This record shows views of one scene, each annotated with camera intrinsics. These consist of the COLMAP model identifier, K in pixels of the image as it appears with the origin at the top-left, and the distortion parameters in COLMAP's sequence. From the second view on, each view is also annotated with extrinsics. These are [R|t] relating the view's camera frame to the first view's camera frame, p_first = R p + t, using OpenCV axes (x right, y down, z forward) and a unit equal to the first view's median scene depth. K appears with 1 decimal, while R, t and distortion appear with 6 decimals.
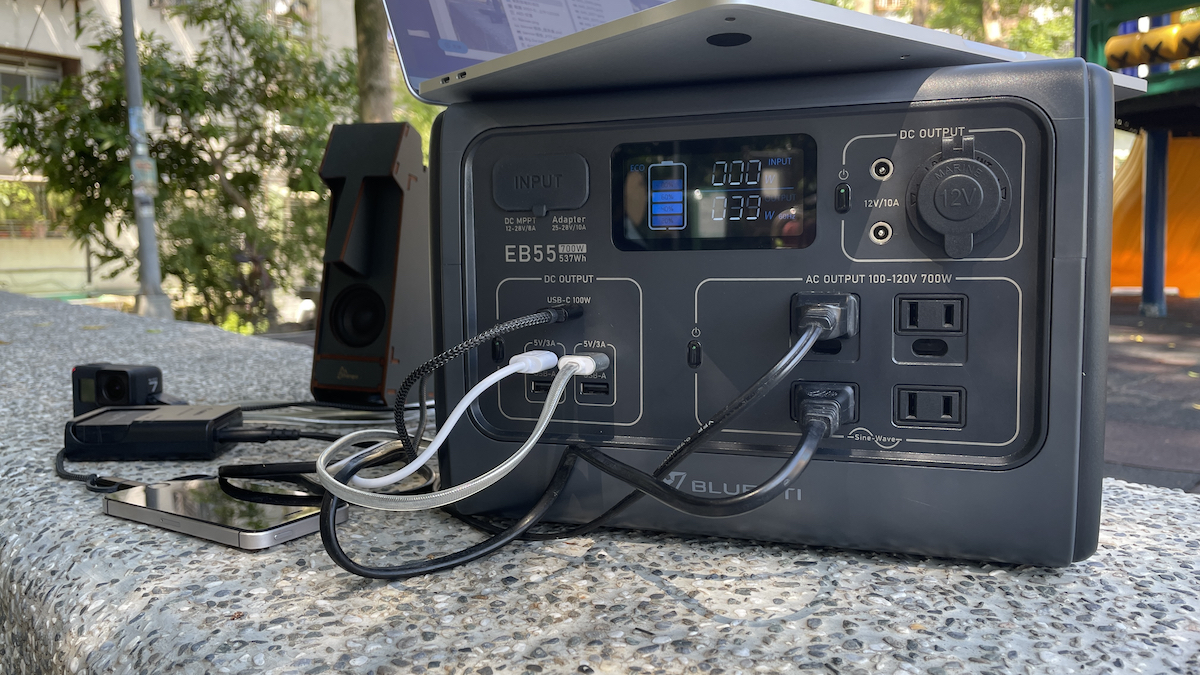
lens RADIAL K [[921.6, 0, 590.5], [0, 921.6, 330.4], [0, 0, 1]] dist [0.072856, -0.109990]
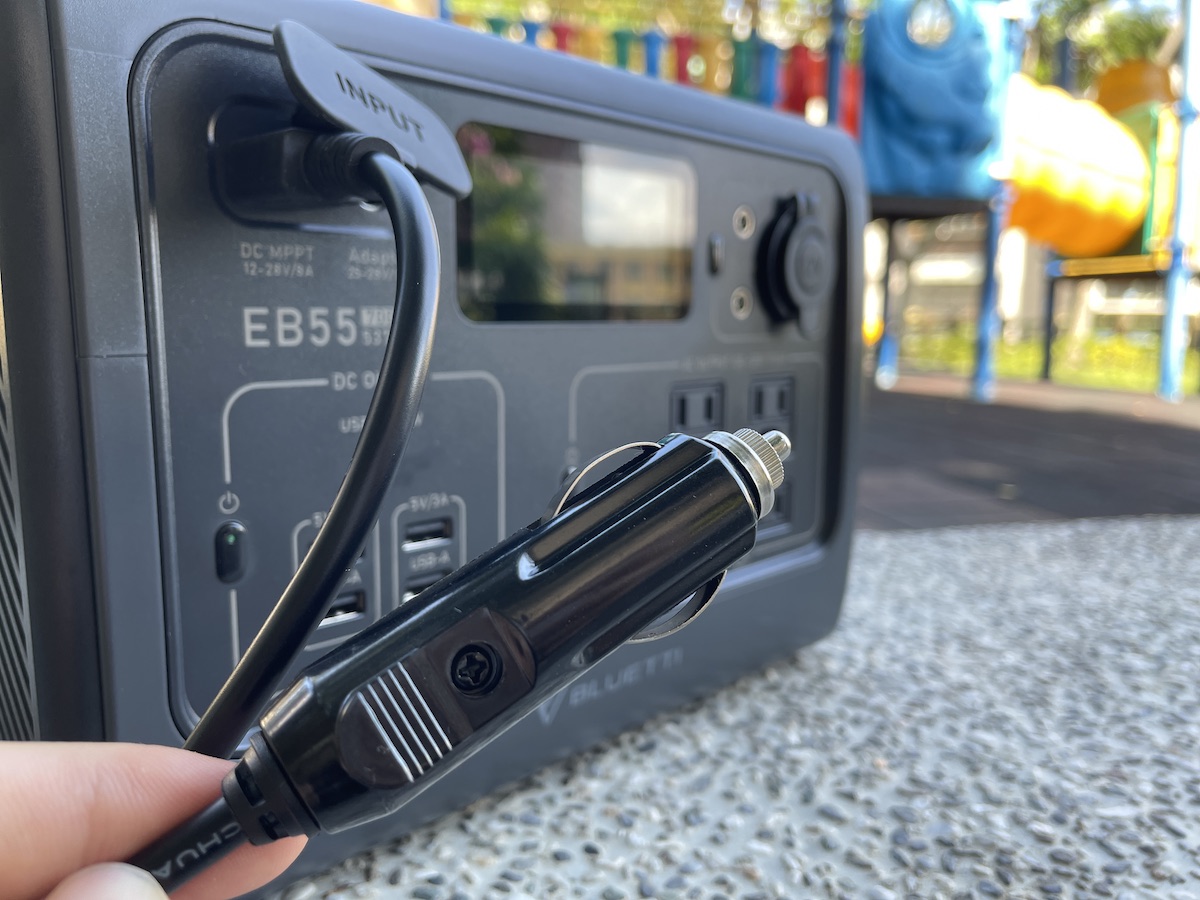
lens RADIAL K [[963.0, 0, 600.0], [0, 963.0, 450.0], [0, 0, 1]] dist [-0.000695, 0.000231]
pose [[0.447755, -0.115953, 0.886606, -0.472461], [0.052417, 0.993255, 0.103429, -0.071979], [-0.892619, 0.000163, 0.450812, 0.731073]]
